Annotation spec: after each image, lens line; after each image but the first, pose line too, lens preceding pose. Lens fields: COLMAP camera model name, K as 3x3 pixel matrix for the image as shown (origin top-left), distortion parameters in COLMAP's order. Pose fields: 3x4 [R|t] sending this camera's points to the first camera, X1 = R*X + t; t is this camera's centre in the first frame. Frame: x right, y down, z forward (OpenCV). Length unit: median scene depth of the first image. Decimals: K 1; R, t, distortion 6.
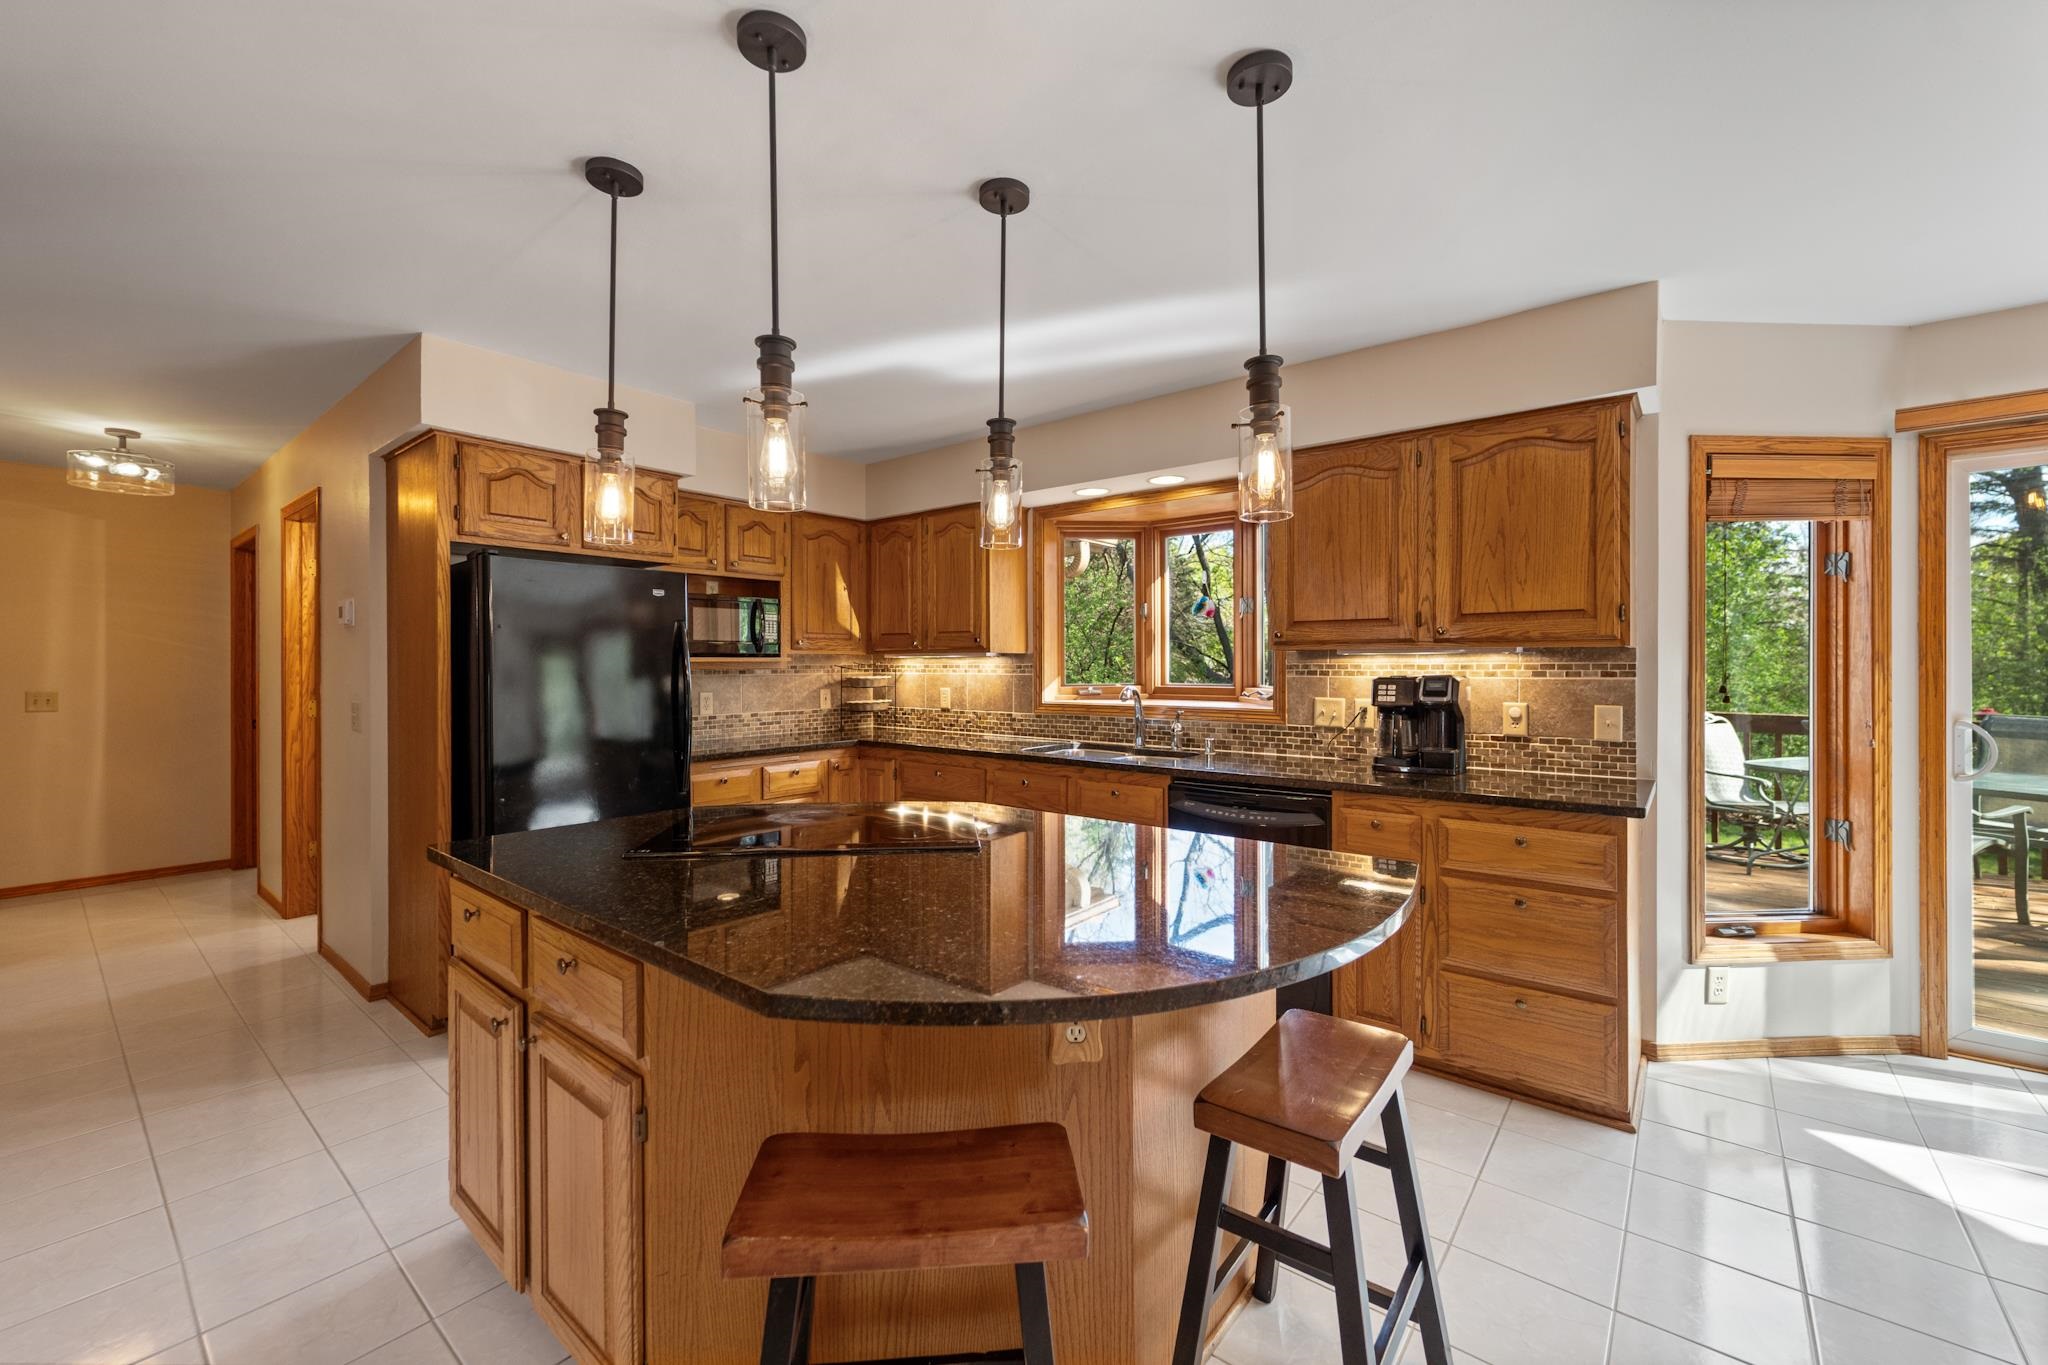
lens RADIAL K [[823.1, 0, 1021.9], [0, 823.1, 667.7], [0, 0, 1]] dist [0.000477, 0.000098]
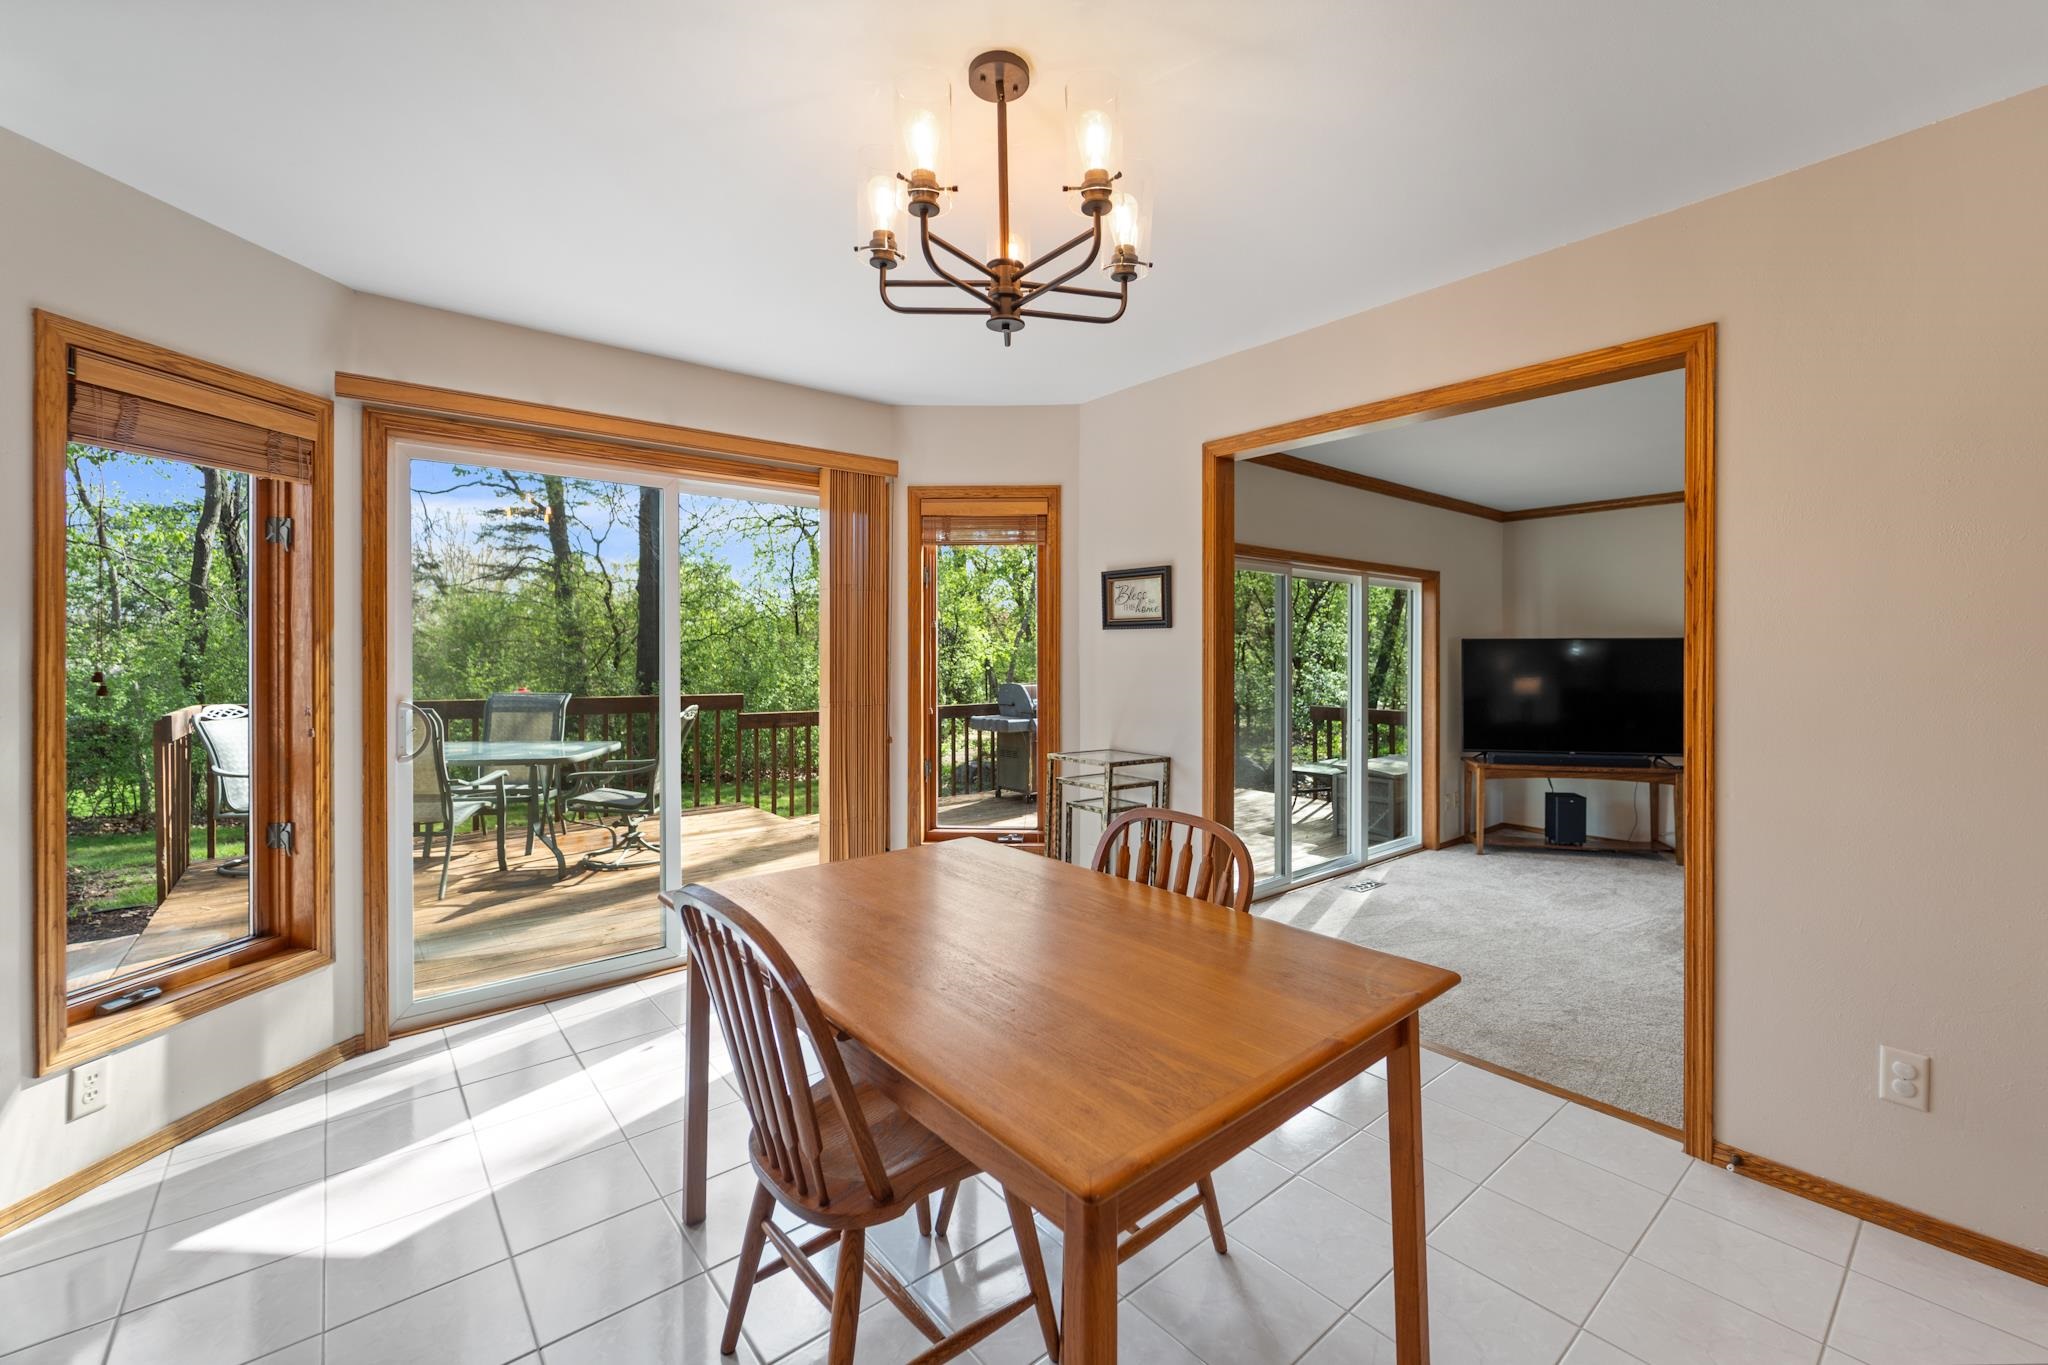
lens RADIAL K [[837.0, 0, 1038.6], [0, 837.0, 653.6], [0, 0, 1]] dist [-0.001110, -0.000094]
pose [[0.179443, 0.001846, 0.983767, 0.238702], [0.001159, 0.999997, -0.002088, 0.007149], [-0.983768, 0.001515, 0.179440, 0.044521]]
